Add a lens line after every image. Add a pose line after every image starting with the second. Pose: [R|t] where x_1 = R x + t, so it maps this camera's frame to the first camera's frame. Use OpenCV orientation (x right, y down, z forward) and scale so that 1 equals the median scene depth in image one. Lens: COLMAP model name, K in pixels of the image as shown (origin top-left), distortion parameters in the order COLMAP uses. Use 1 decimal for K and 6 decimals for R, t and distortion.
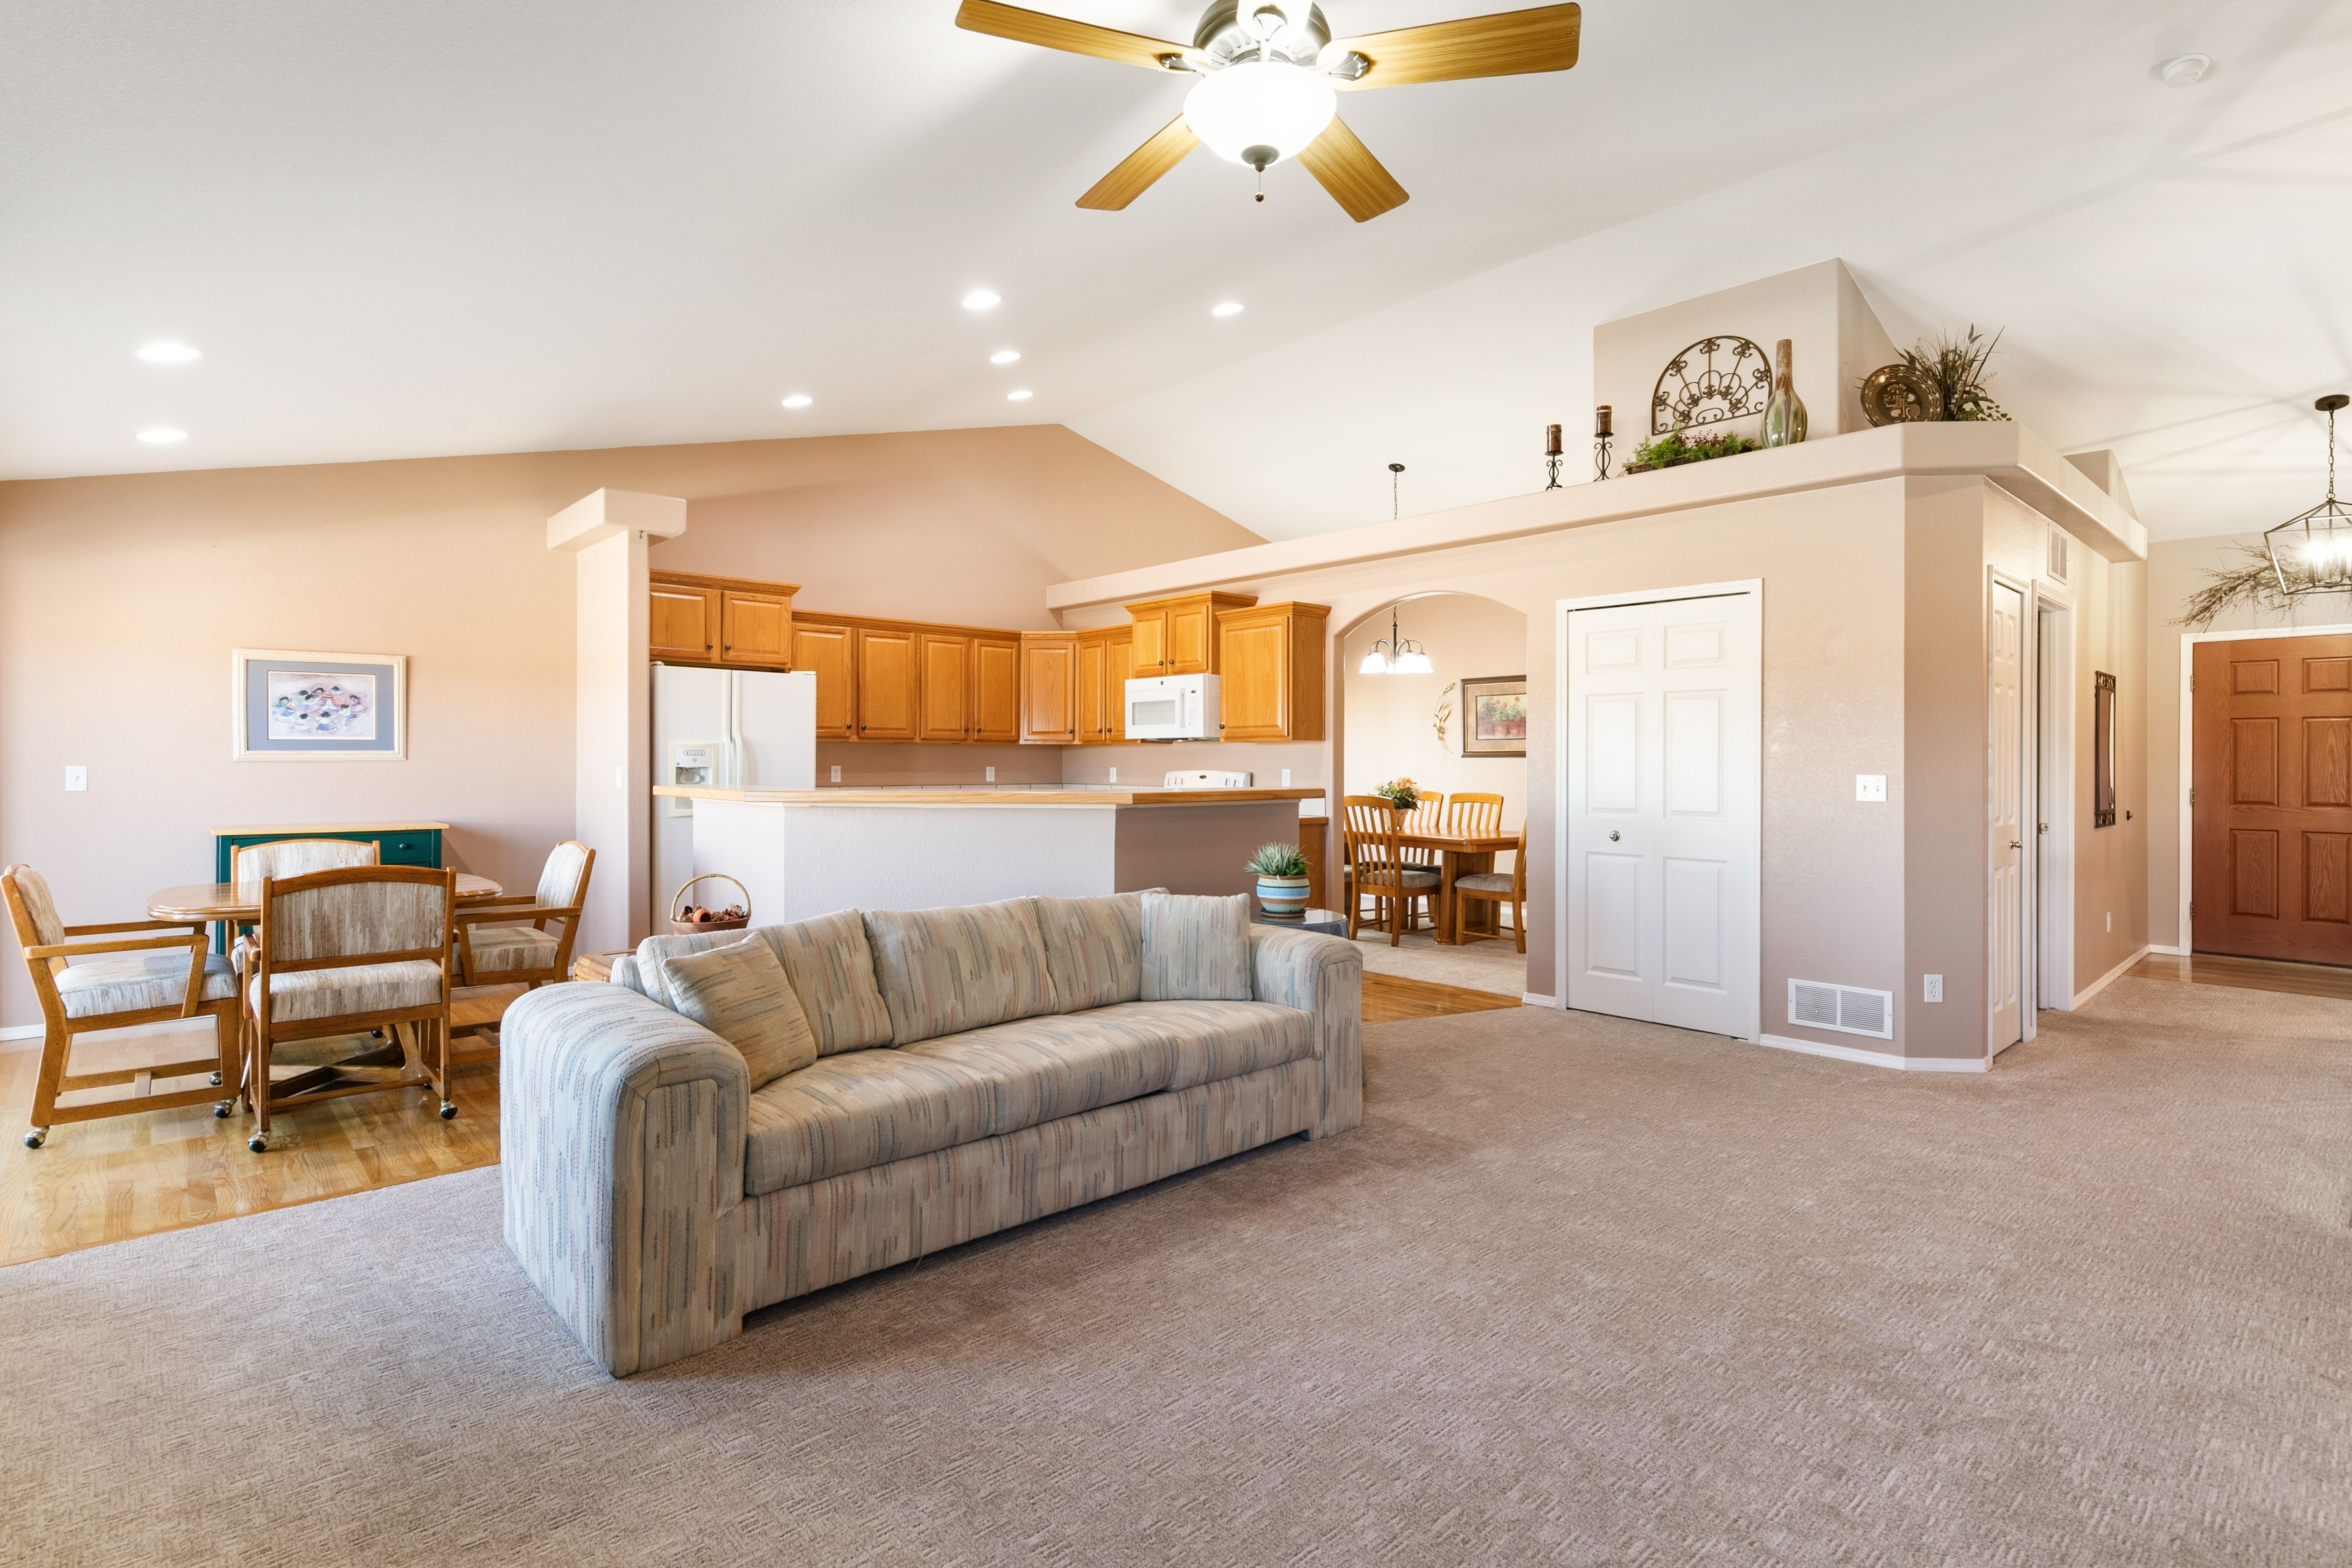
lens RADIAL K [[1130.3, 0, 1158.6], [0, 1130.3, 777.1], [0, 0, 1]] dist [0.001668, 0.000115]
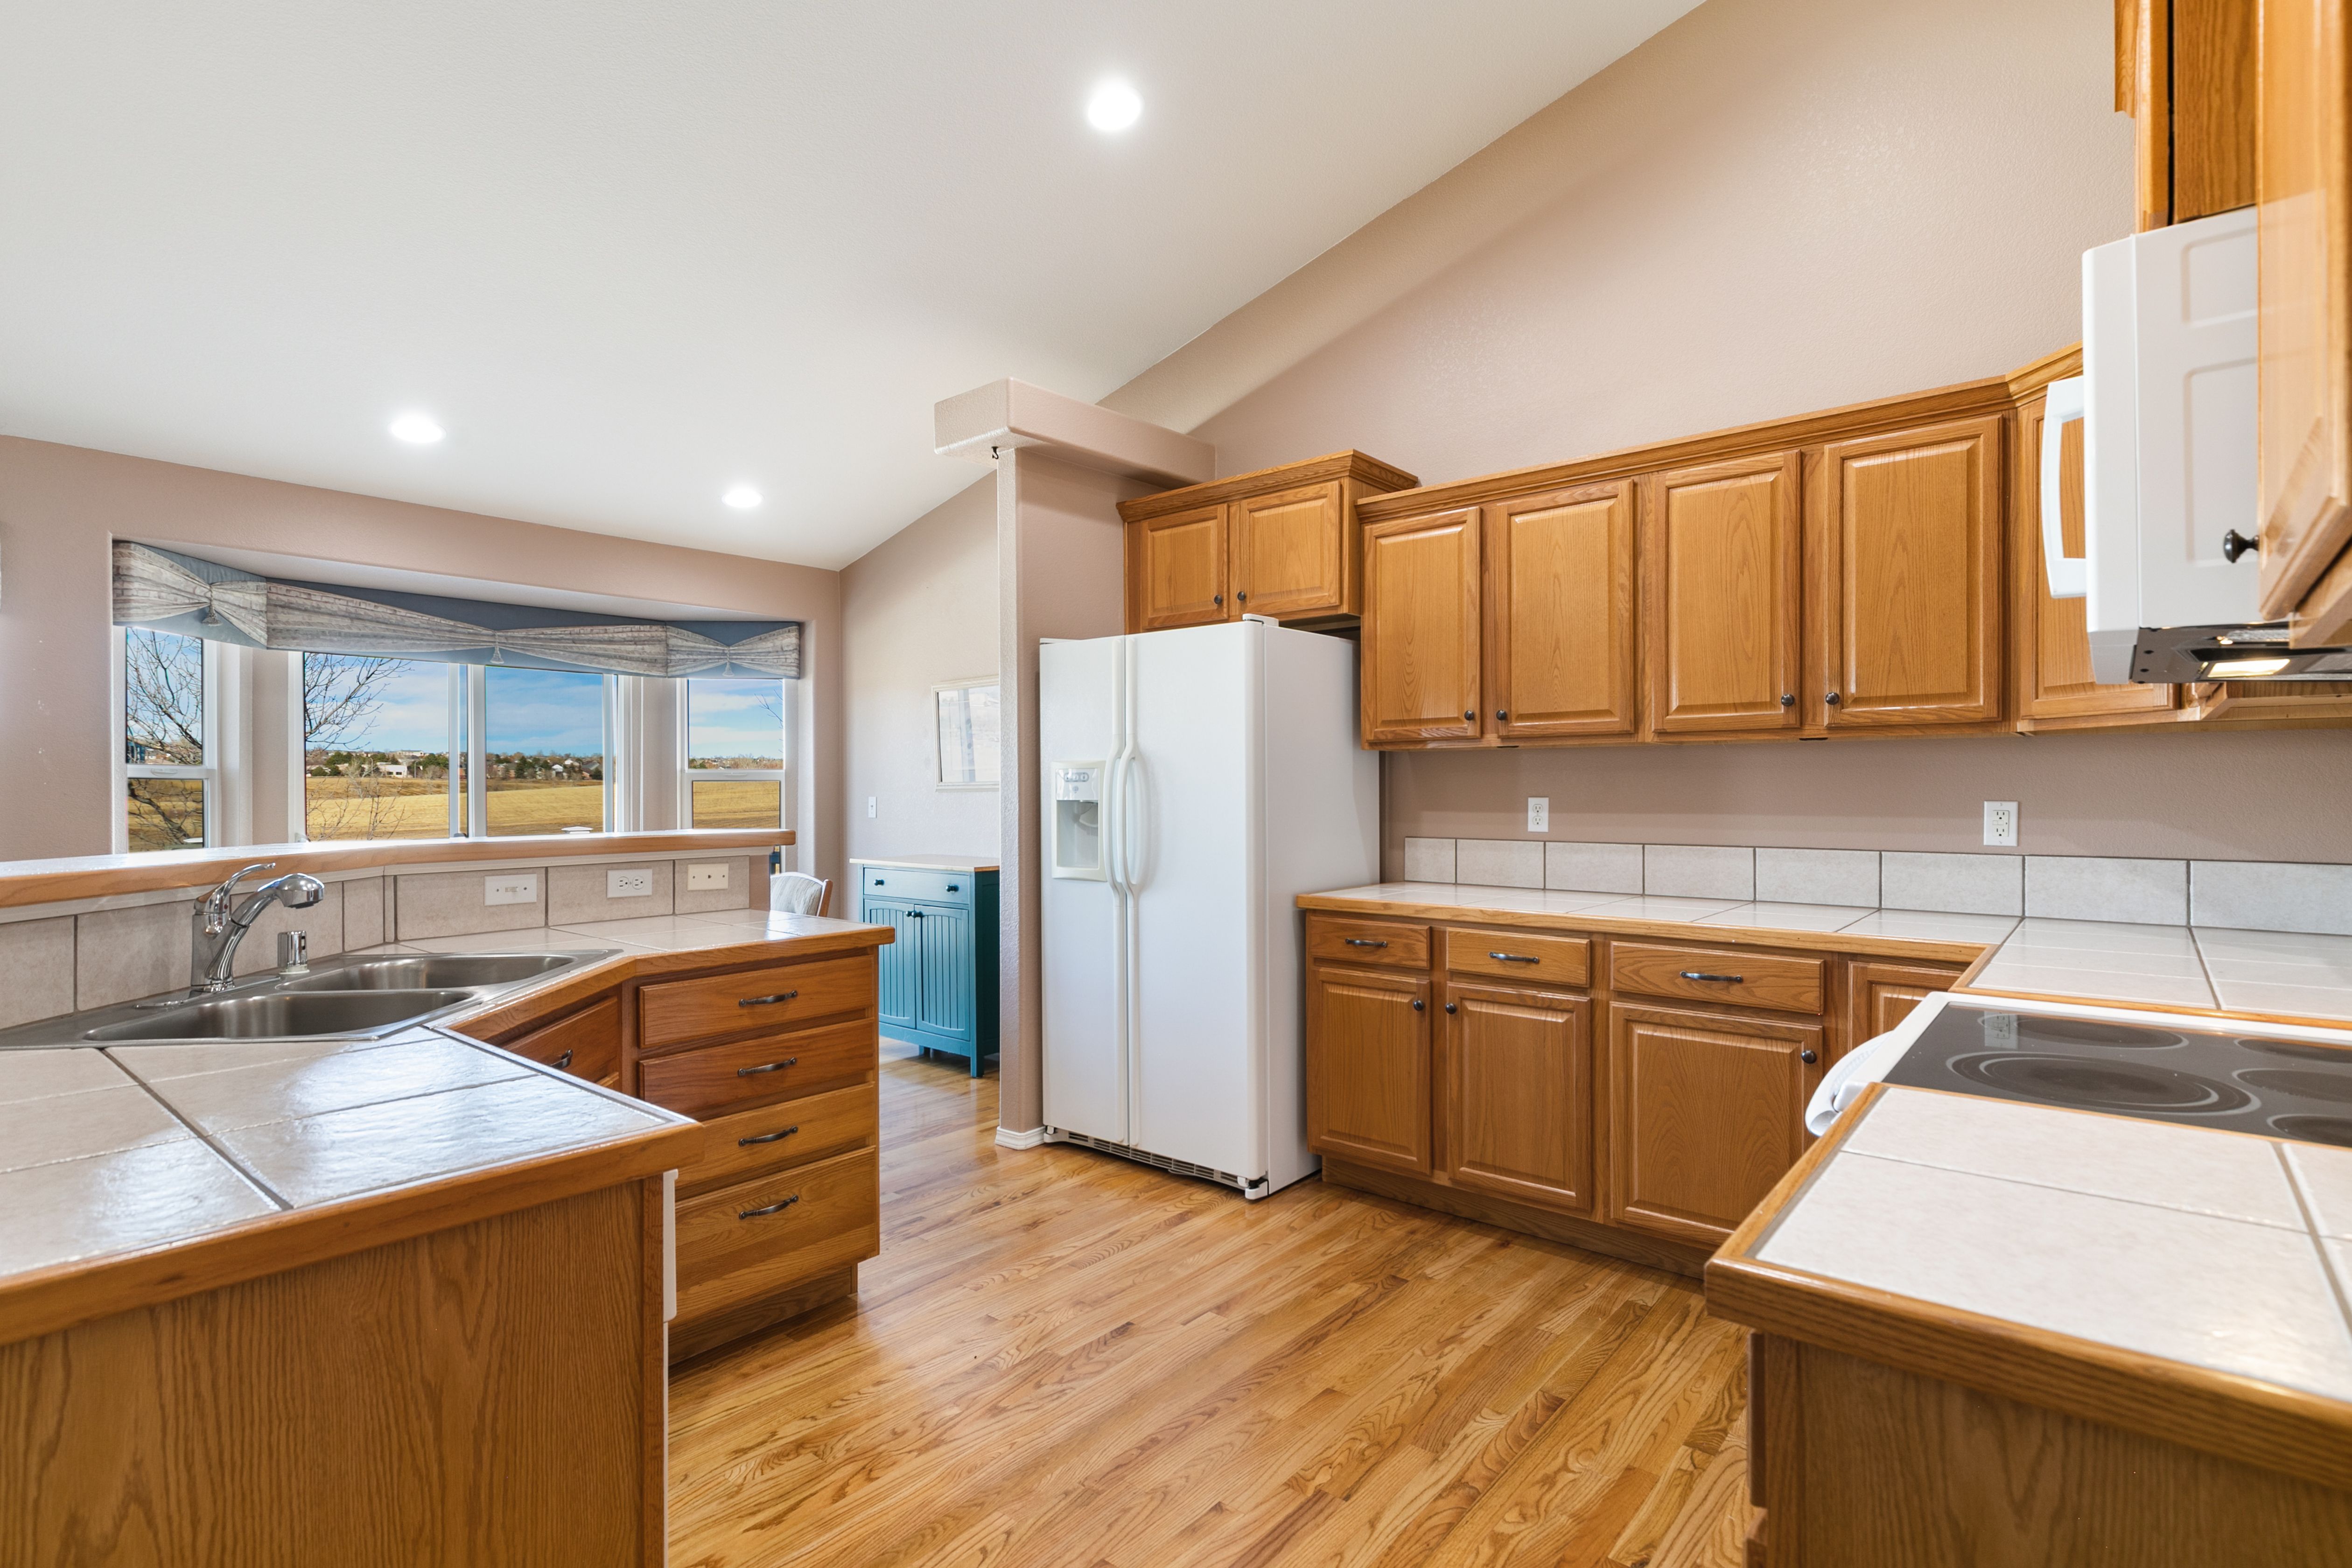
lens RADIAL K [[1126.0, 0, 1182.8], [0, 1126.0, 790.5], [0, 0, 1]] dist [0.001406, 0.000684]
pose [[0.142739, -0.002349, -0.989758, 0.207621], [-0.009901, 0.999944, -0.003801, -0.012502], [0.989711, 0.010343, 0.142708, 0.966835]]
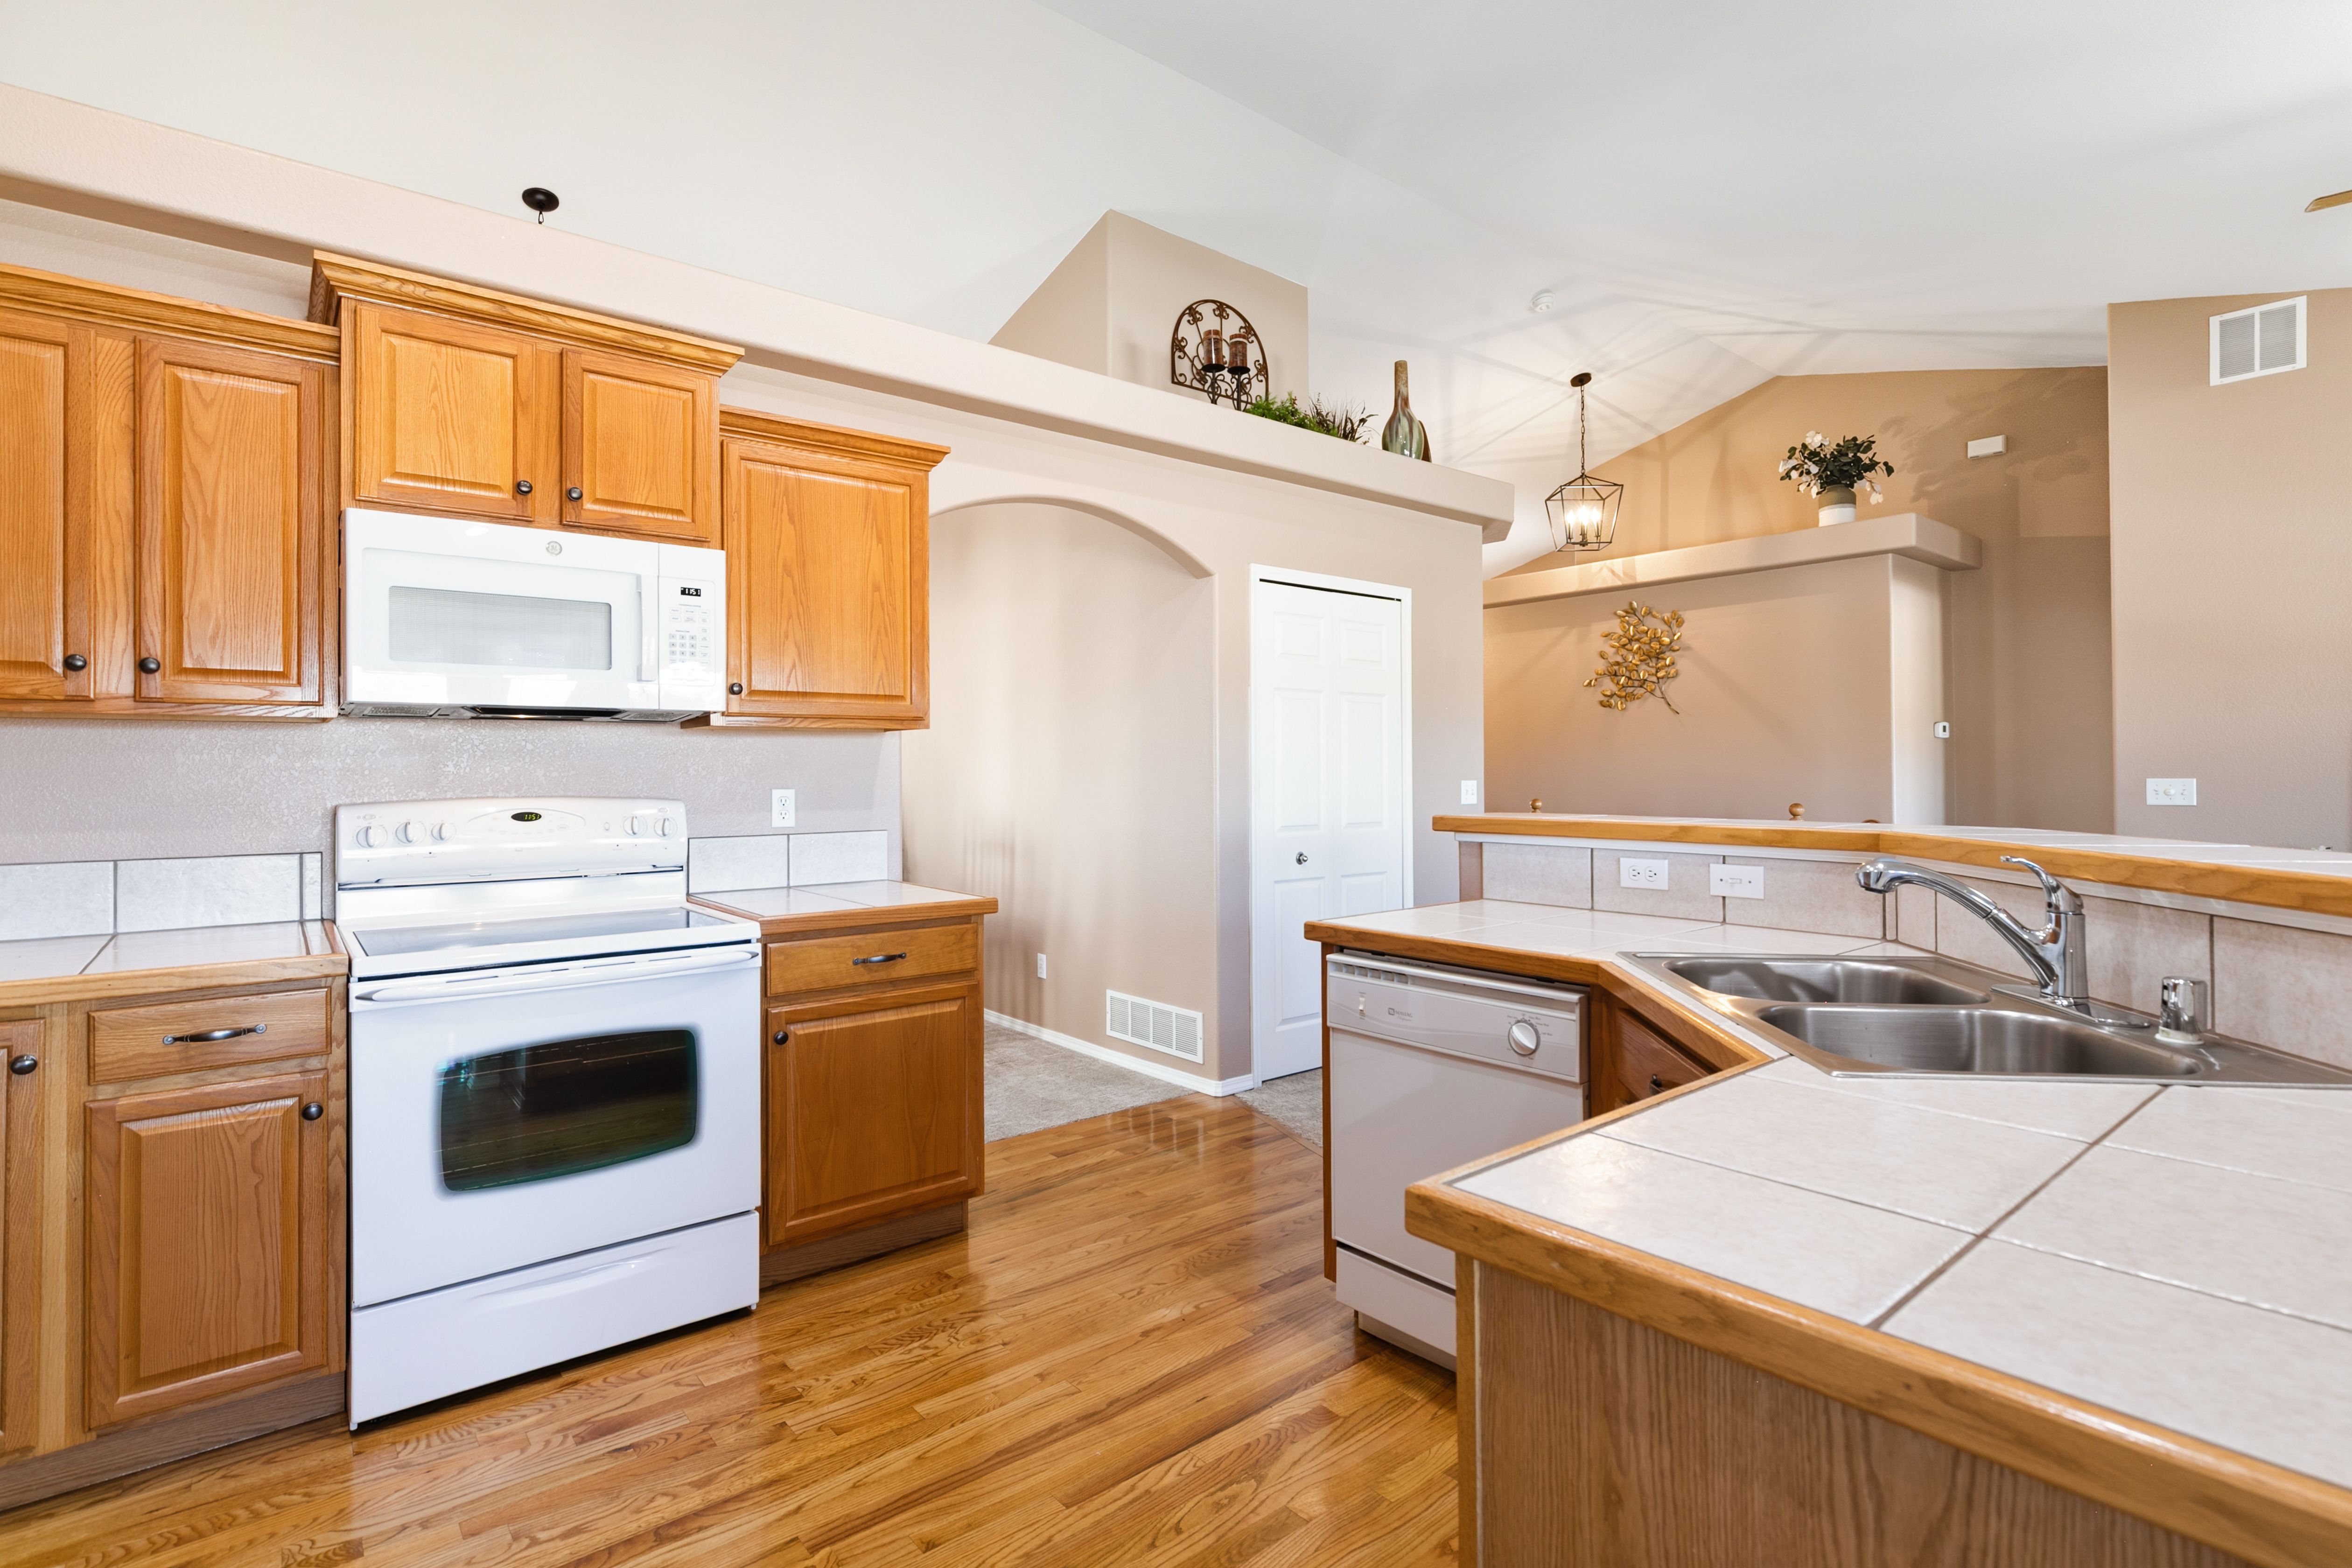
lens RADIAL K [[1126.0, 0, 1182.8], [0, 1126.0, 790.5], [0, 0, 1]] dist [0.001406, 0.000684]
pose [[0.044109, -0.020033, 0.998826, -0.397702], [0.018655, 0.999641, 0.019225, -0.014572], [-0.998853, 0.017786, 0.044467, 0.941175]]
